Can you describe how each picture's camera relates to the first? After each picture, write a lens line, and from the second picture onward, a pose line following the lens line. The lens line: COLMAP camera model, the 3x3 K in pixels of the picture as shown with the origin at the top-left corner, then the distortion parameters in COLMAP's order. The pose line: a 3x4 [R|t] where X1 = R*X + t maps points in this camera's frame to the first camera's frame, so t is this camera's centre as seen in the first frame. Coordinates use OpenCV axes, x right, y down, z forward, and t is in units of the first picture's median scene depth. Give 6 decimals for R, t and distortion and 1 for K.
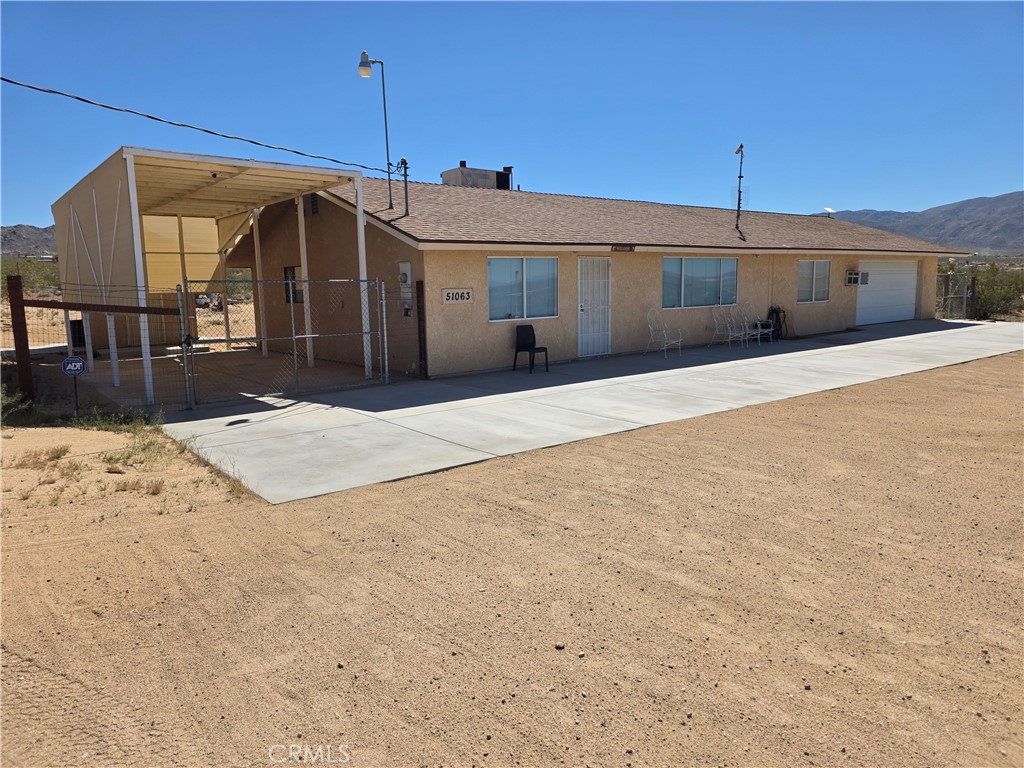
lens RADIAL K [[689.2, 0, 509.1], [0, 689.2, 367.3], [0, 0, 1]] dist [0.086137, -0.095083]
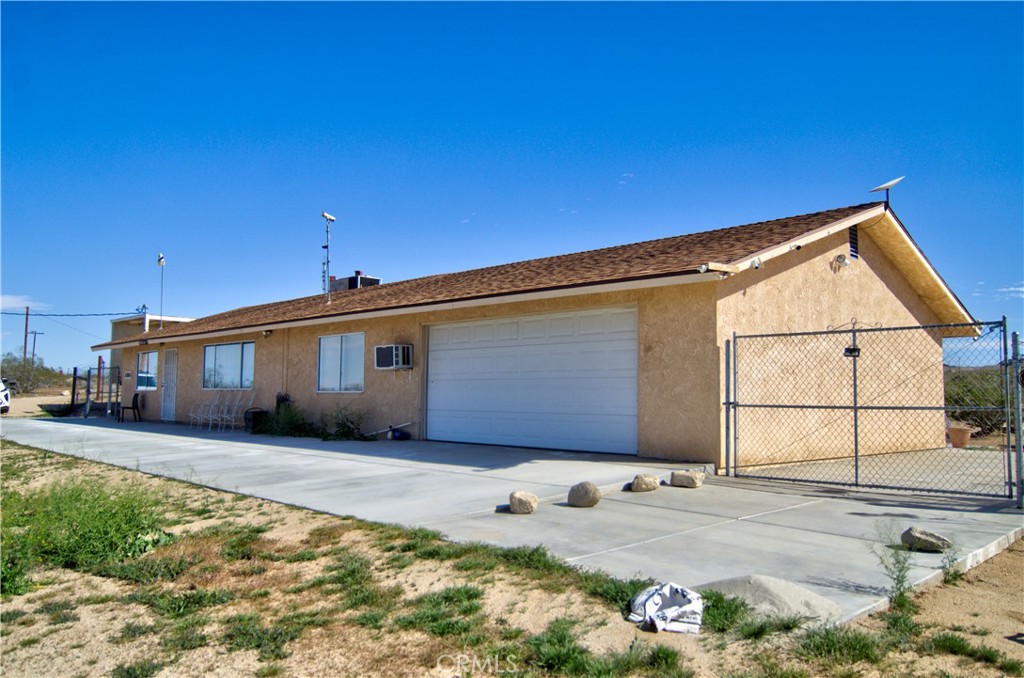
lens RADIAL K [[783.5, 0, 512.0], [0, 783.5, 339.0], [0, 0, 1]] dist [-0.005480, -0.001172]
pose [[0.077196, -0.051462, -0.995687, 1.383818], [-0.128946, 0.989764, -0.061153, -0.134466], [0.988642, 0.133111, 0.069770, 1.236396]]
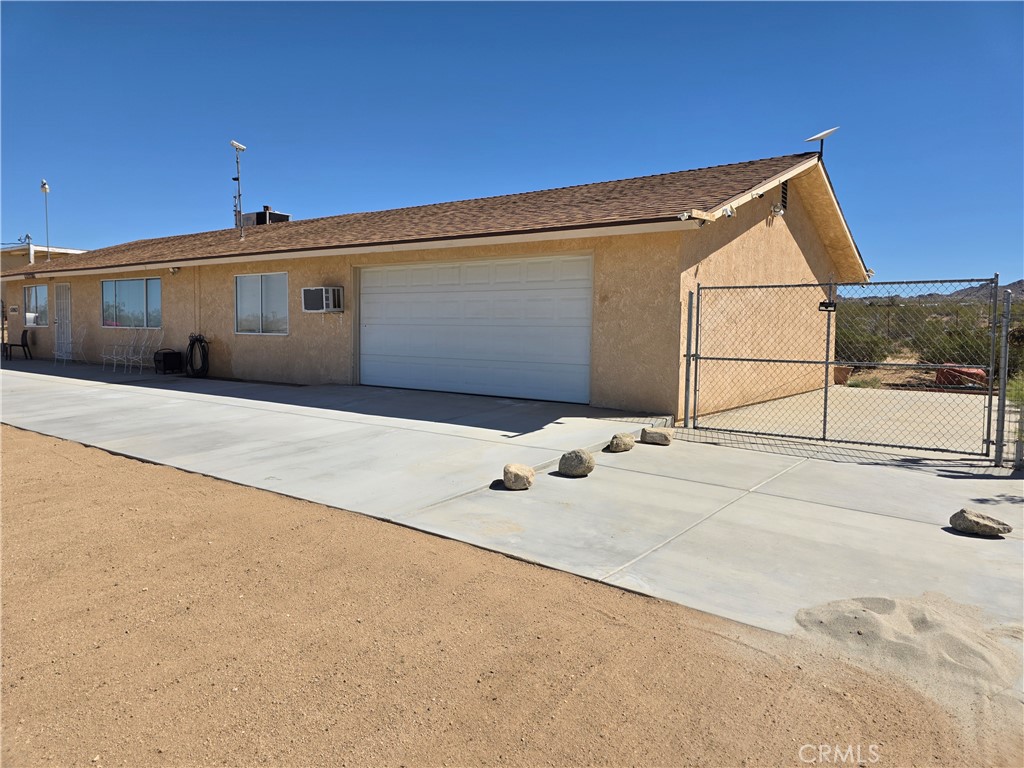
lens RADIAL K [[689.2, 0, 509.1], [0, 689.2, 367.3], [0, 0, 1]] dist [0.086137, -0.095083]
pose [[0.232385, 0.079972, -0.969331, 1.287284], [-0.133165, 0.989845, 0.049740, -0.141982], [0.963465, 0.117522, 0.240675, 1.195663]]
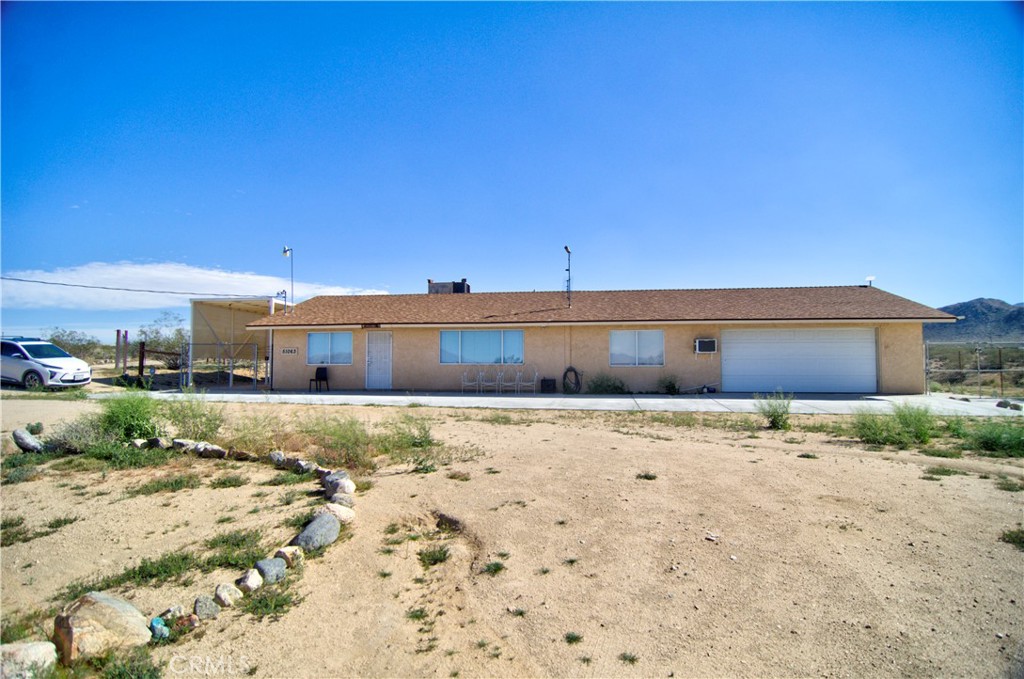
lens RADIAL K [[540.9, 0, 511.1], [0, 540.9, 344.5], [0, 0, 1]] dist [-0.009903, -0.009211]
pose [[0.667499, -0.012177, -0.744511, 1.067219], [-0.103612, 0.988620, -0.109064, -0.010590], [0.737367, 0.149940, 0.658641, 0.281144]]
